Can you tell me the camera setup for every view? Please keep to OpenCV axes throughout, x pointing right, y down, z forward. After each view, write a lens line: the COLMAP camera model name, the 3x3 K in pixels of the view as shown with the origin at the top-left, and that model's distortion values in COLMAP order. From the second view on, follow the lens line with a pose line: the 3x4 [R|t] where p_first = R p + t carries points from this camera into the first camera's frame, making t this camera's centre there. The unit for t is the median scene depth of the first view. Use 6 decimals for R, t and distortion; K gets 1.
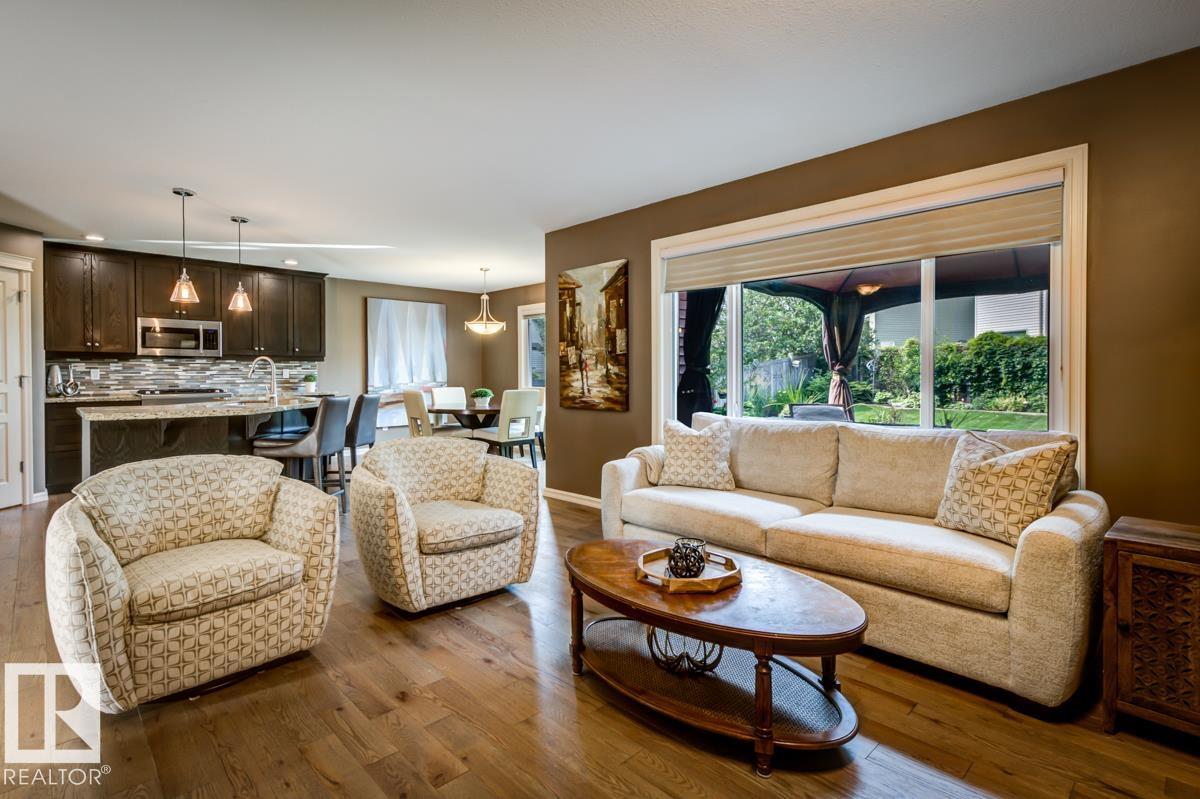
lens RADIAL K [[608.9, 0, 598.9], [0, 608.9, 386.5], [0, 0, 1]] dist [-0.001841, -0.000458]
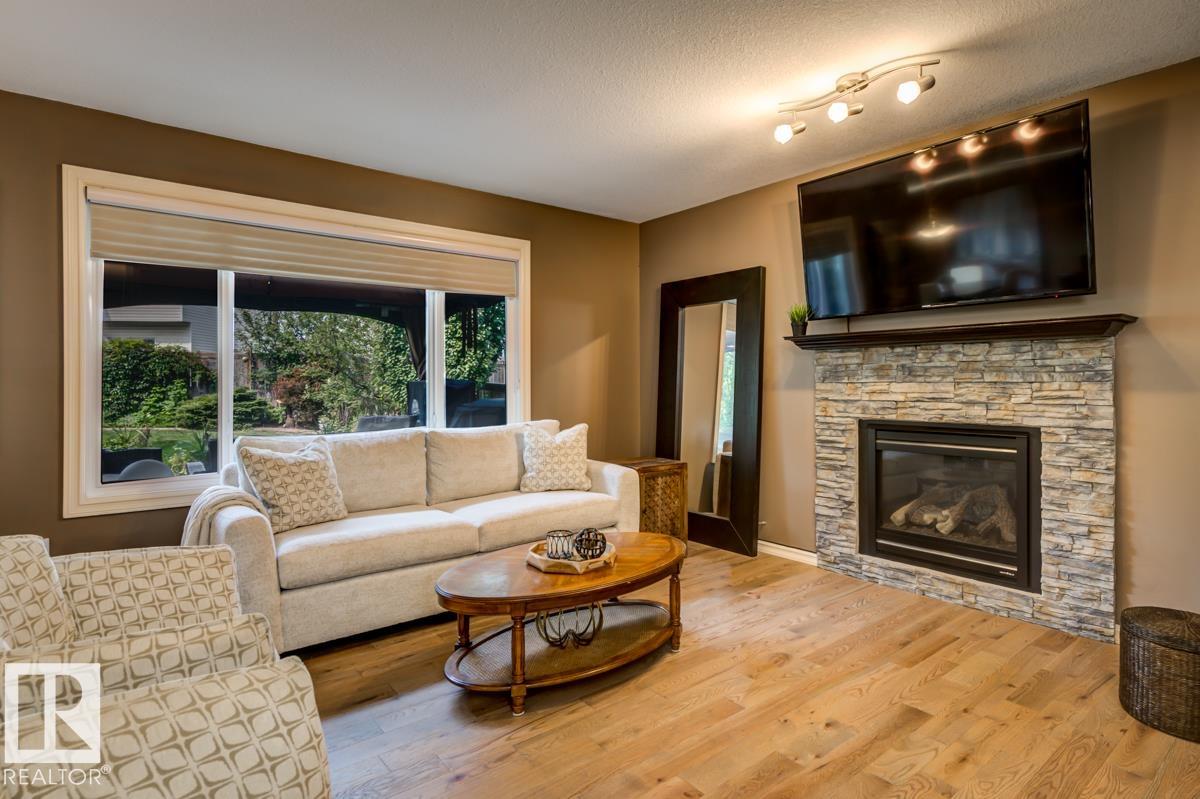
lens RADIAL K [[639.3, 0, 612.2], [0, 639.3, 382.6], [0, 0, 1]] dist [-0.004604, -0.000479]
pose [[0.043553, -0.006097, 0.999032, -0.508249], [0.015093, 0.999871, 0.005444, -0.018056], [-0.998937, 0.014841, 0.043640, 0.412750]]
